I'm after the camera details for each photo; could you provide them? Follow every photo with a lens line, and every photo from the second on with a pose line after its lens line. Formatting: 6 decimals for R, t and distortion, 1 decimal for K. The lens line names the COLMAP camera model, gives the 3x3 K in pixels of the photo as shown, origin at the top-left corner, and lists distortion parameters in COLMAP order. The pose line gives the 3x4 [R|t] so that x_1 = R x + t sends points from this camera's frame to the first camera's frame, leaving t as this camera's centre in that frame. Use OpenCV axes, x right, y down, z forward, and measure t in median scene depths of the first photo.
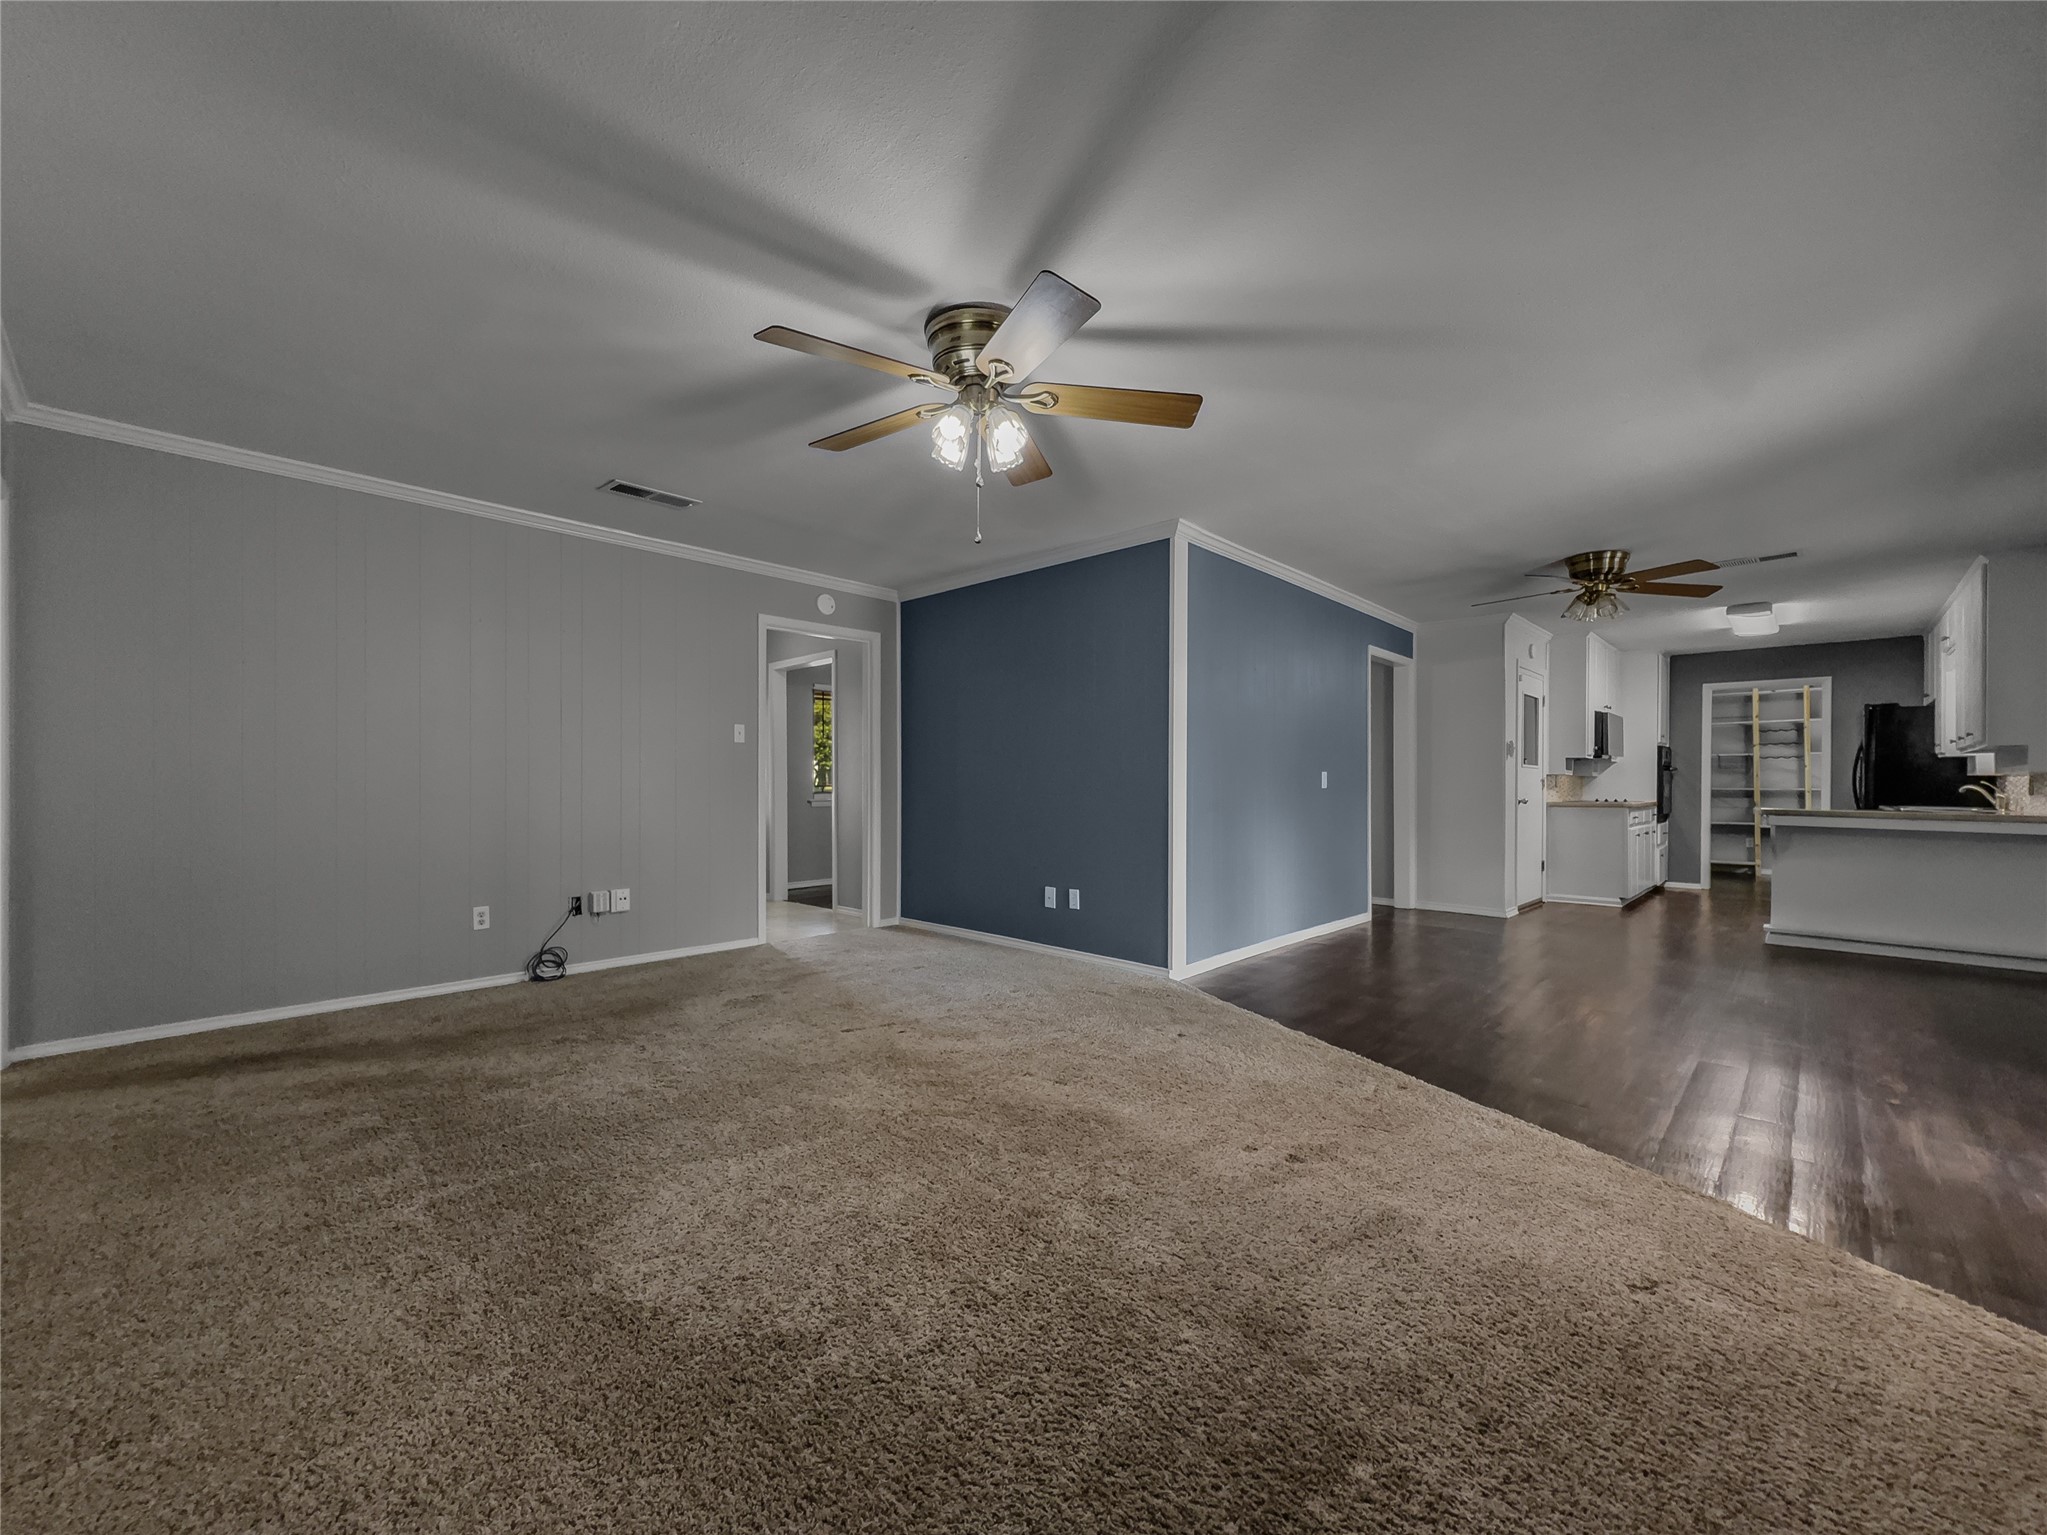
lens RADIAL K [[825.9, 0, 1026.4], [0, 825.9, 784.9], [0, 0, 1]] dist [0.003429, 0.000116]
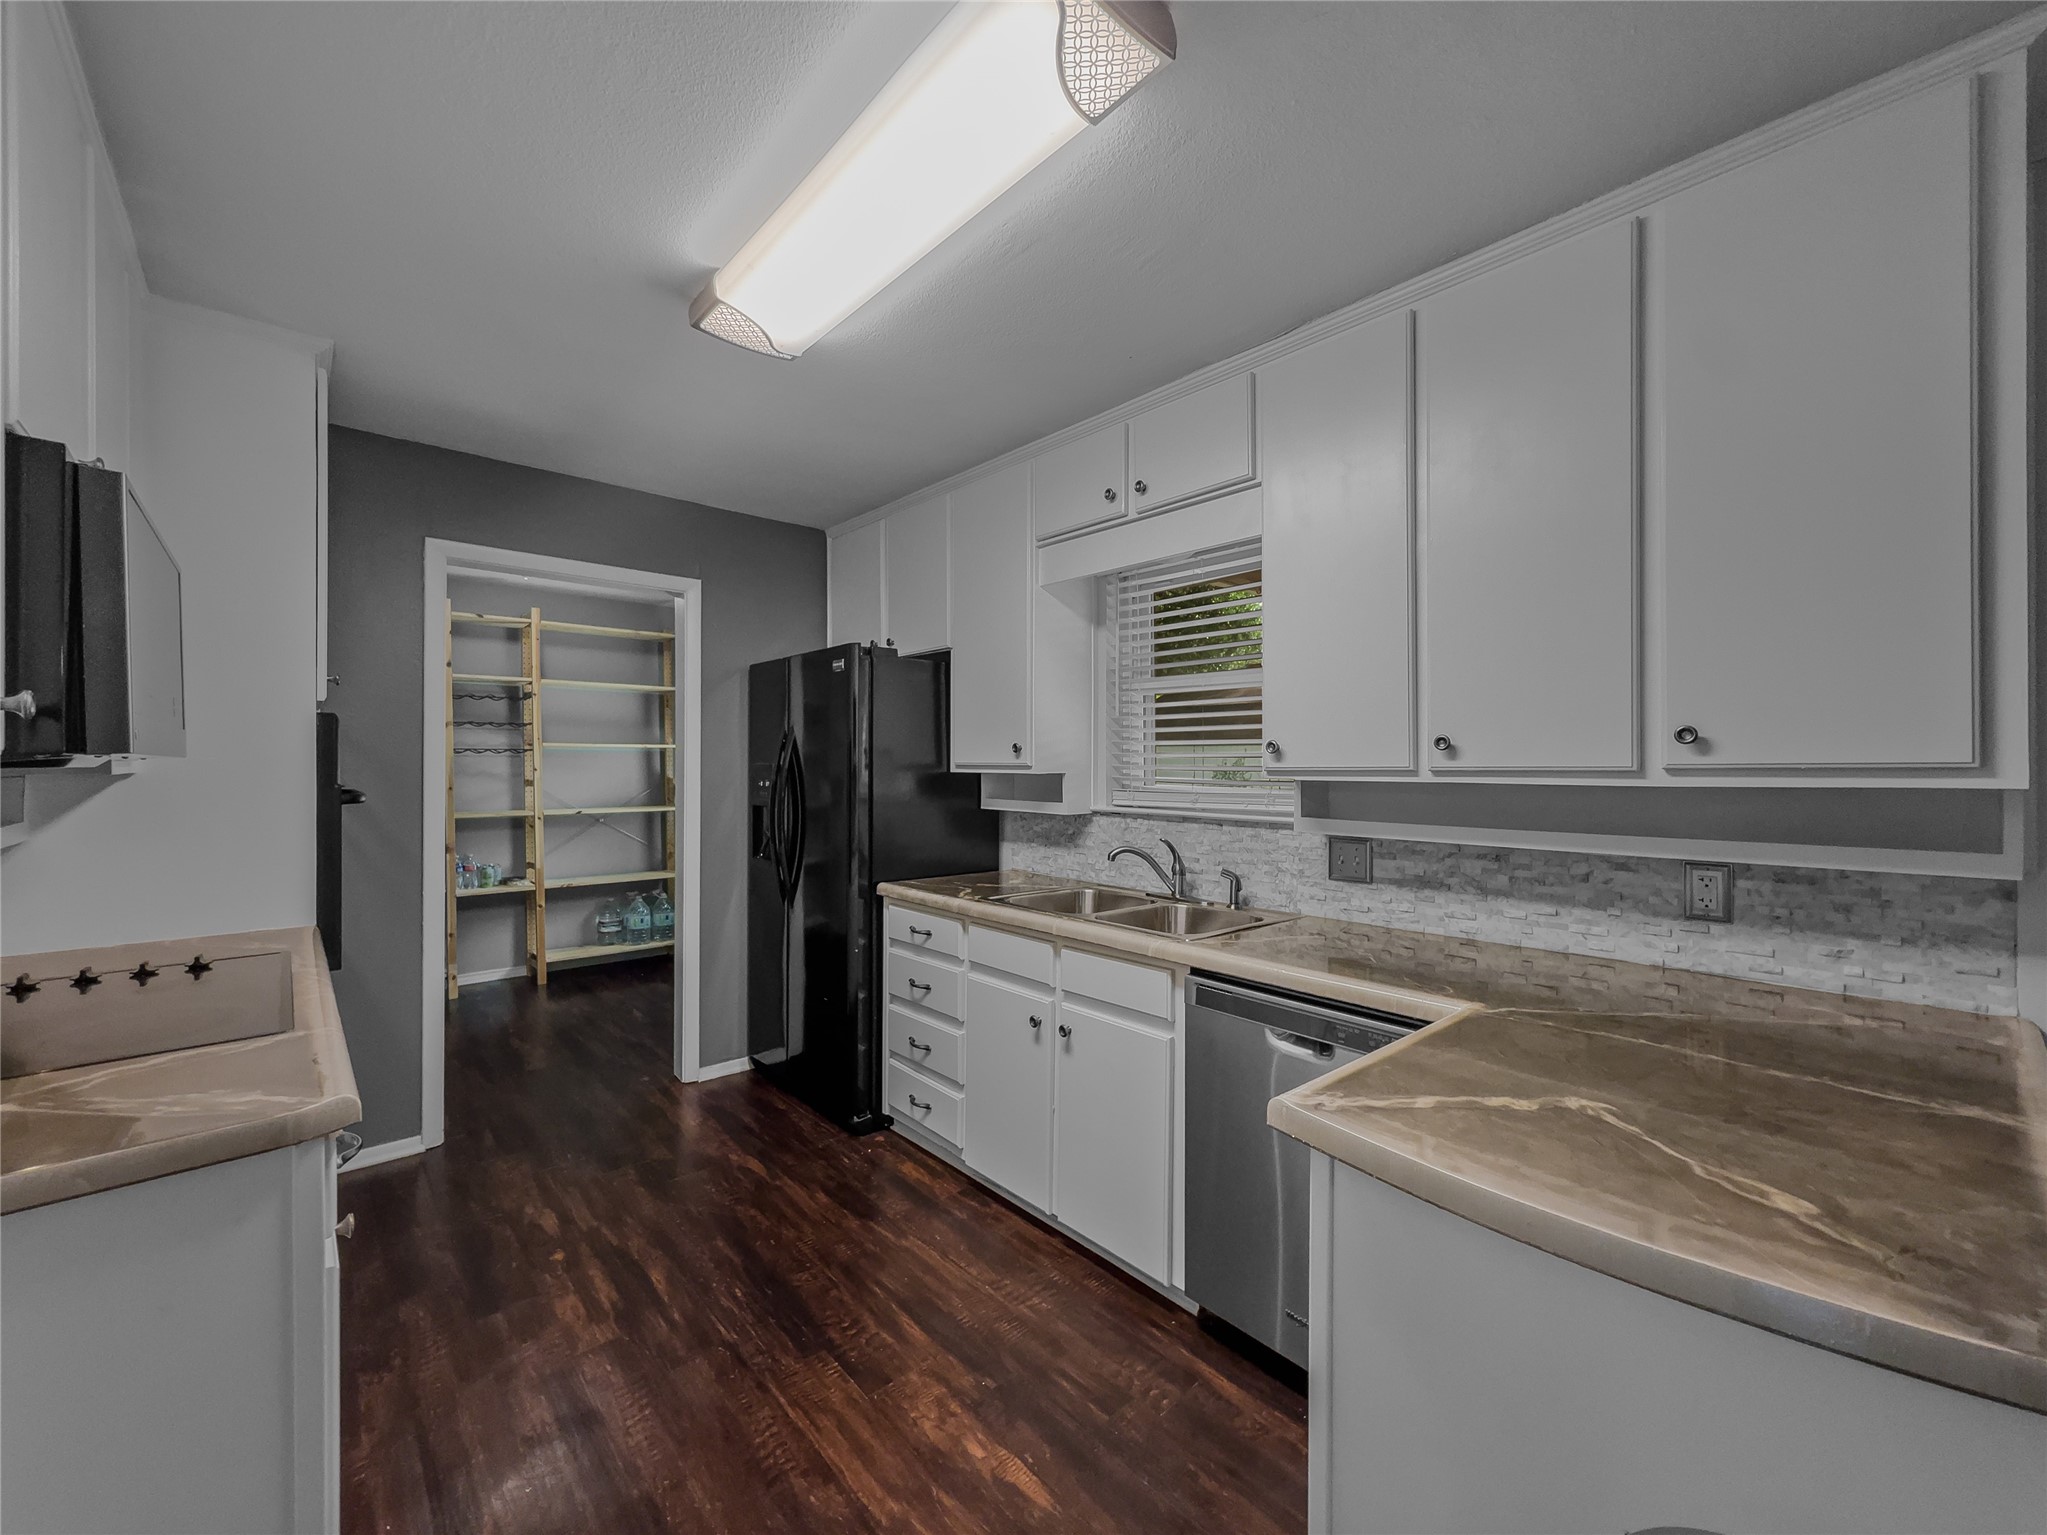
lens RADIAL K [[825.9, 0, 1030.6], [0, 825.9, 767.3], [0, 0, 1]] dist [0.003429, 0.000116]
pose [[0.077716, -0.008776, 0.996937, 0.969829], [0.001936, 0.999961, 0.008651, -0.061060], [-0.996974, 0.001258, 0.077730, 1.410656]]
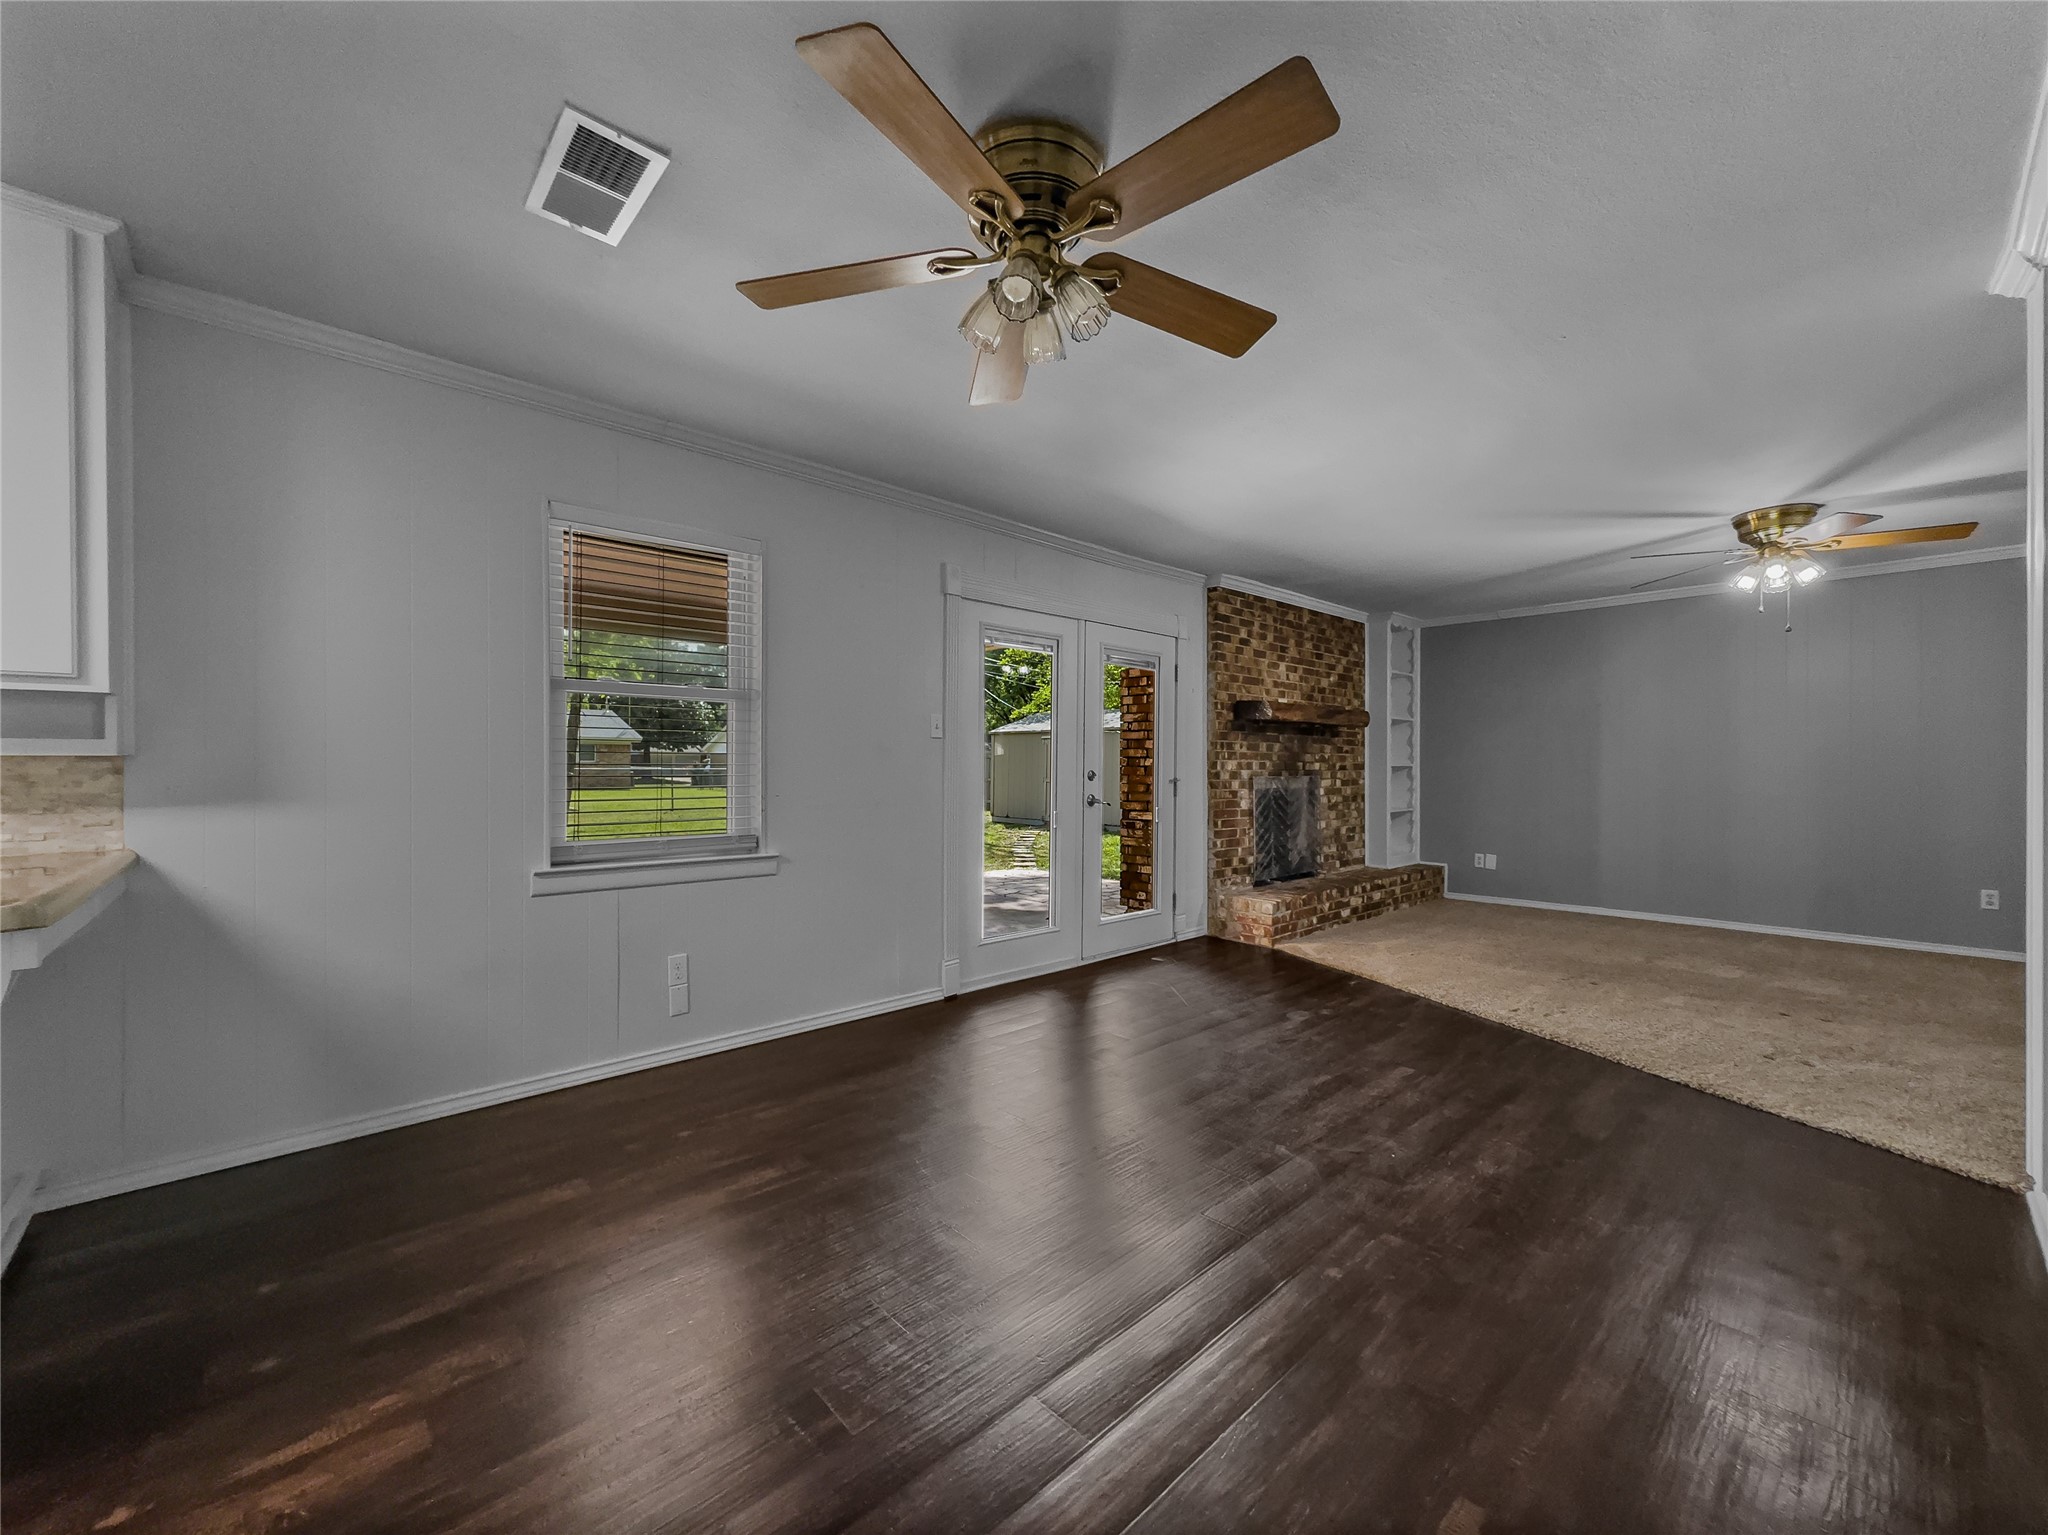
lens RADIAL K [[826.3, 0, 1024.6], [0, 826.3, 764.6], [0, 0, 1]] dist [0.003429, 0.000116]
pose [[-0.998221, -0.008441, 0.059016, 0.748007], [-0.008314, 0.999963, 0.002394, -0.016551], [-0.059034, 0.001899, -0.998254, 1.520752]]
